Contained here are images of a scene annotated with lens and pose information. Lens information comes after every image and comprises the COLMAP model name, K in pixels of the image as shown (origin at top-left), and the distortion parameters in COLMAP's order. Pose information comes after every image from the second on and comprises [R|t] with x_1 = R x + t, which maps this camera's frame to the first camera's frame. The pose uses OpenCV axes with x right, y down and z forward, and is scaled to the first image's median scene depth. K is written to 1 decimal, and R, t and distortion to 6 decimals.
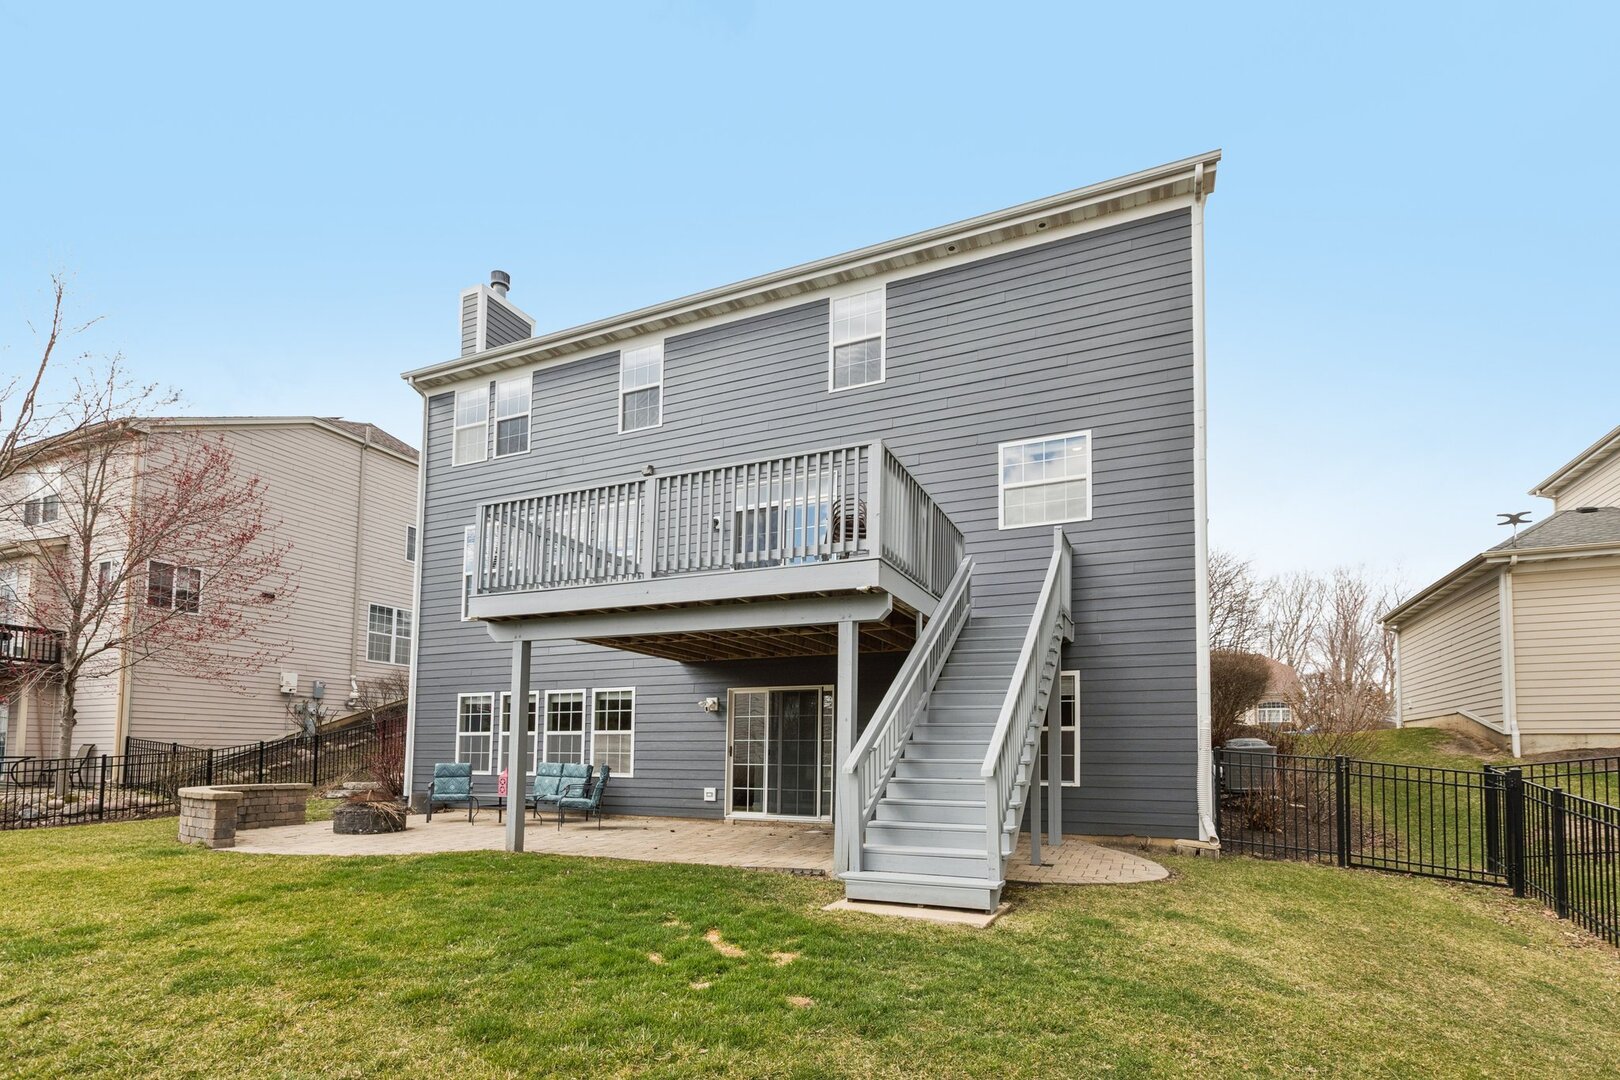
lens RADIAL K [[736.0, 0, 790.5], [0, 736.0, 703.7], [0, 0, 1]] dist [-0.002874, 0.000071]
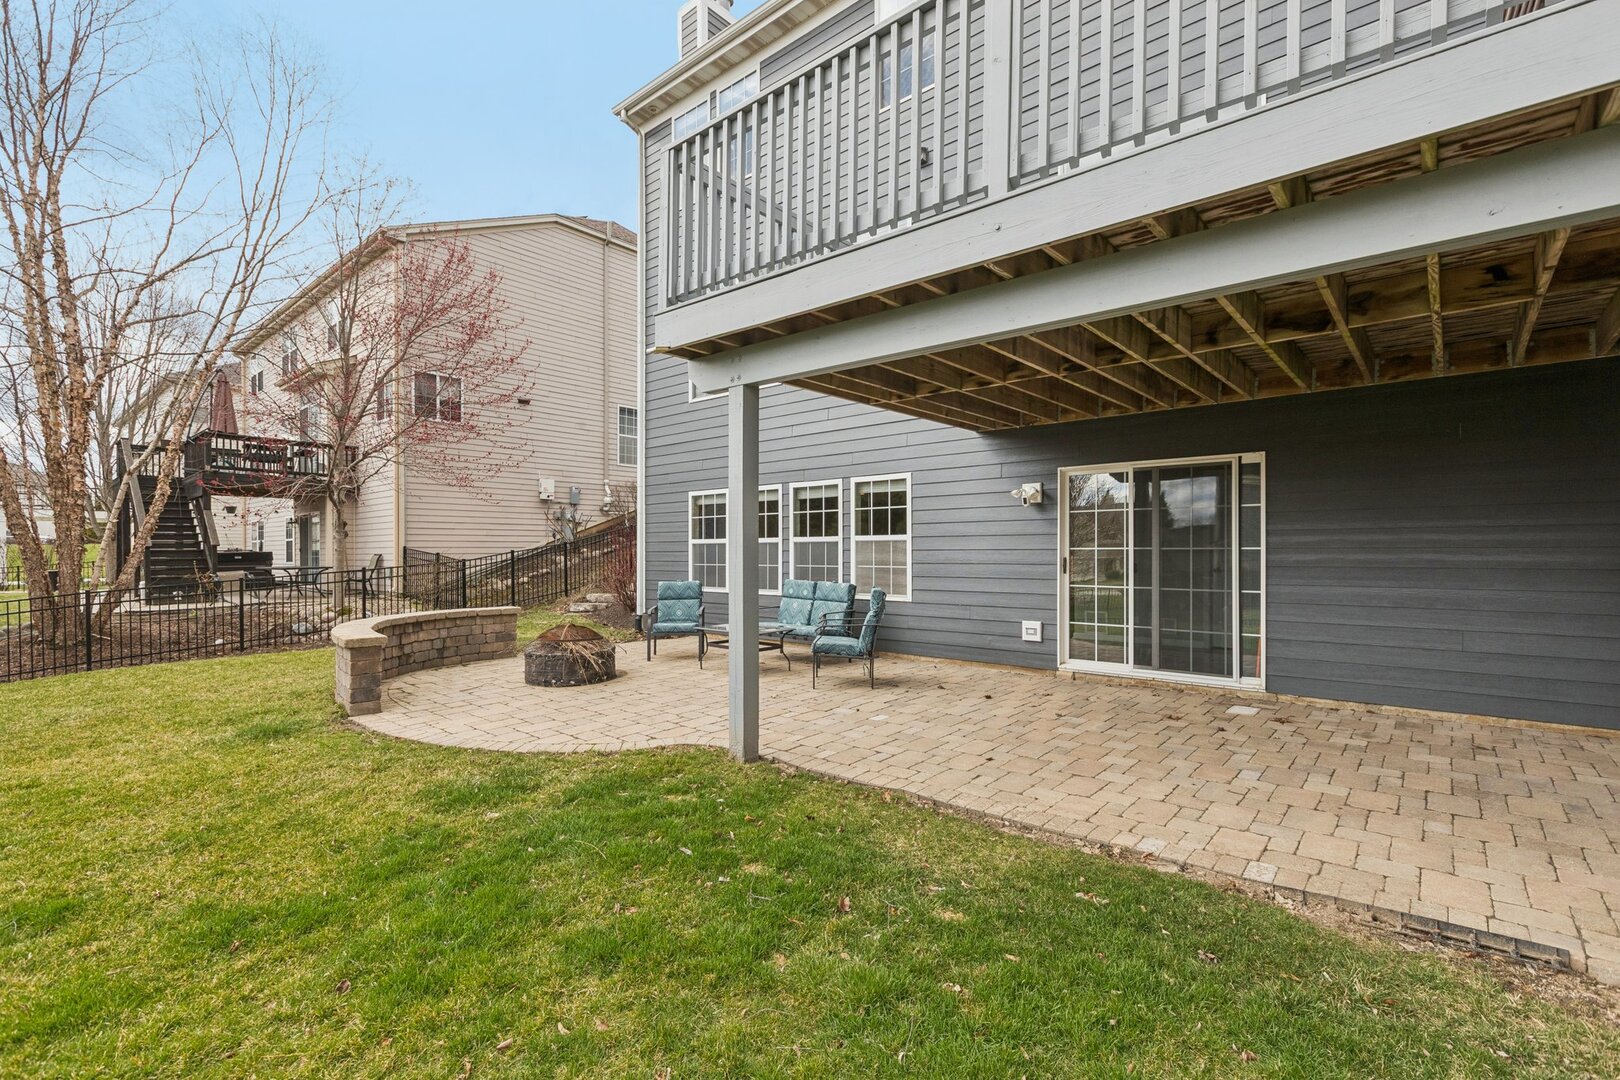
lens RADIAL K [[724.1, 0, 810.0], [0, 724.1, 540.0], [0, 0, 1]] dist [-0.000064, 0.000131]
pose [[0.955008, -0.014231, -0.296238, -0.096886], [0.030337, 0.998296, 0.049843, 0.003745], [0.295024, -0.056587, 0.953813, 0.302878]]
